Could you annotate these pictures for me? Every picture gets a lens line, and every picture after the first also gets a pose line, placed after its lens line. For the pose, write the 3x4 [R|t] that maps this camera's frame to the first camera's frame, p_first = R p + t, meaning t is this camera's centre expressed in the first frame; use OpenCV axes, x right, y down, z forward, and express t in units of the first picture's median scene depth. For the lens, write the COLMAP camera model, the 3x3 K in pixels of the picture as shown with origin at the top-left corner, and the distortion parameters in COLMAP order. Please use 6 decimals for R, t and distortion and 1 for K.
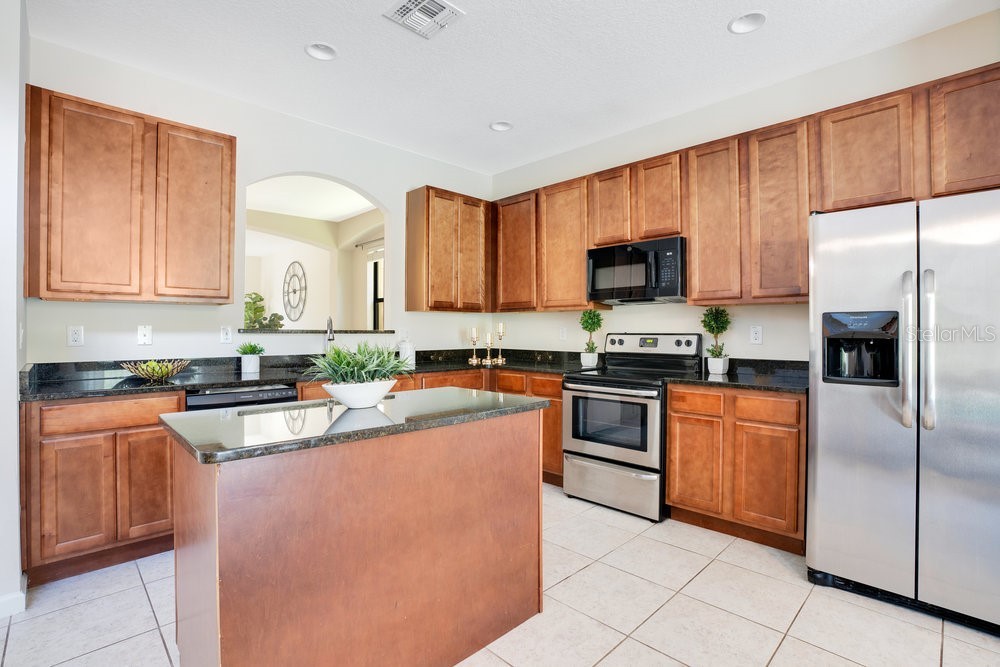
lens RADIAL K [[471.3, 0, 494.5], [0, 471.3, 328.9], [0, 0, 1]] dist [-0.072085, 0.028911]
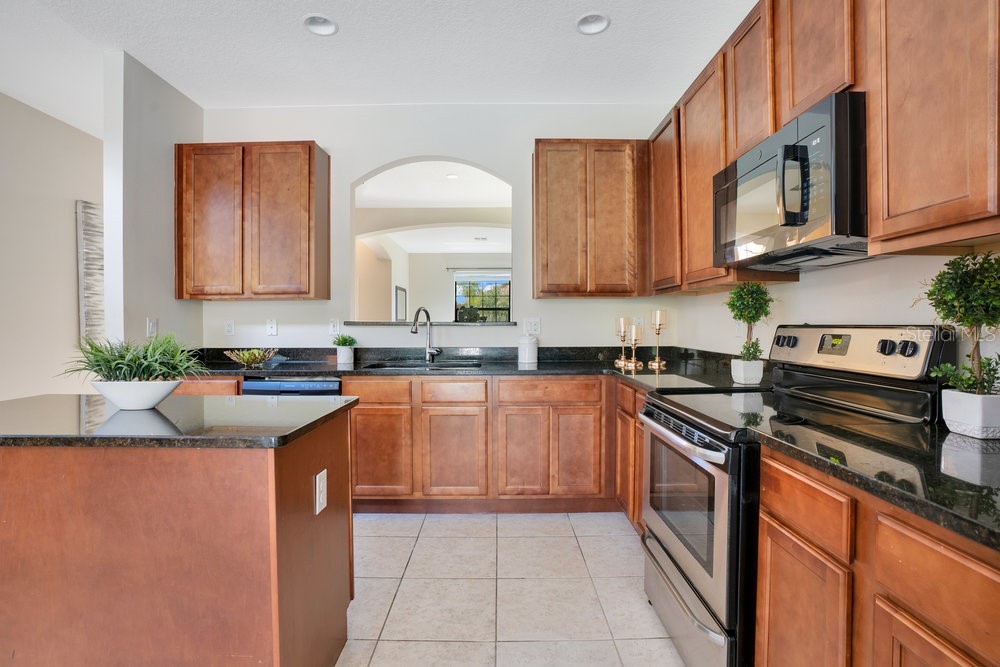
lens RADIAL K [[471.3, 0, 494.5], [0, 471.3, 328.9], [0, 0, 1]] dist [-0.072085, 0.028911]
pose [[0.722219, 0.004032, -0.691653, 0.407049], [0.007316, 0.999883, 0.013468, 0.004739], [0.691626, -0.014787, 0.722104, 0.433166]]
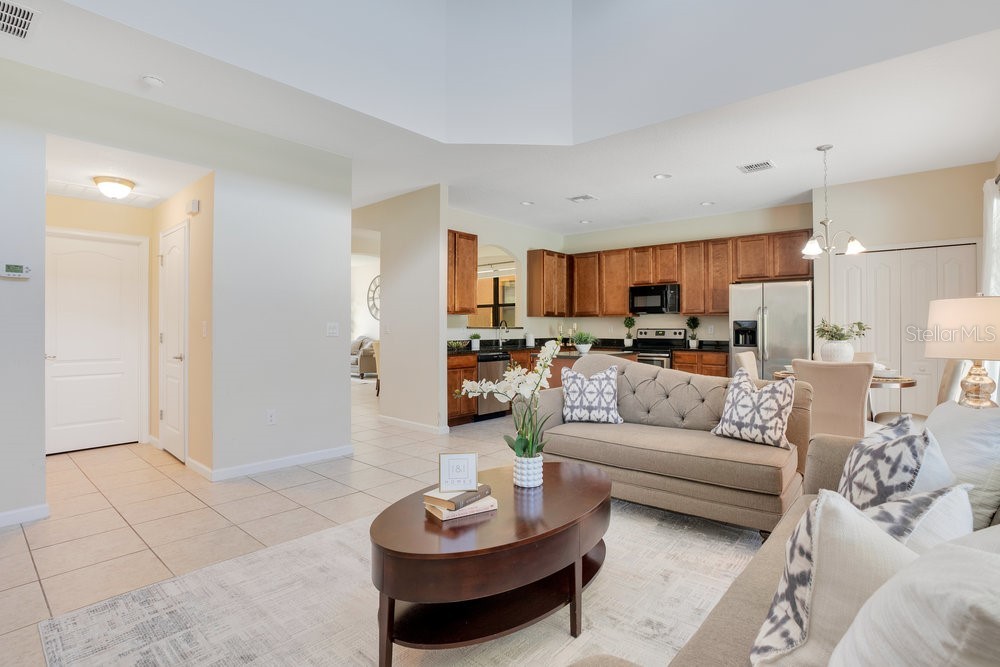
lens RADIAL K [[494.3, 0, 501.5], [0, 494.3, 329.6], [0, 0, 1]] dist [-0.054011, 0.000012]
pose [[0.995438, 0.001156, 0.095407, -0.569234], [-0.001765, 0.999979, 0.006297, 0.000699], [-0.095398, -0.006436, 0.995418, -1.076010]]
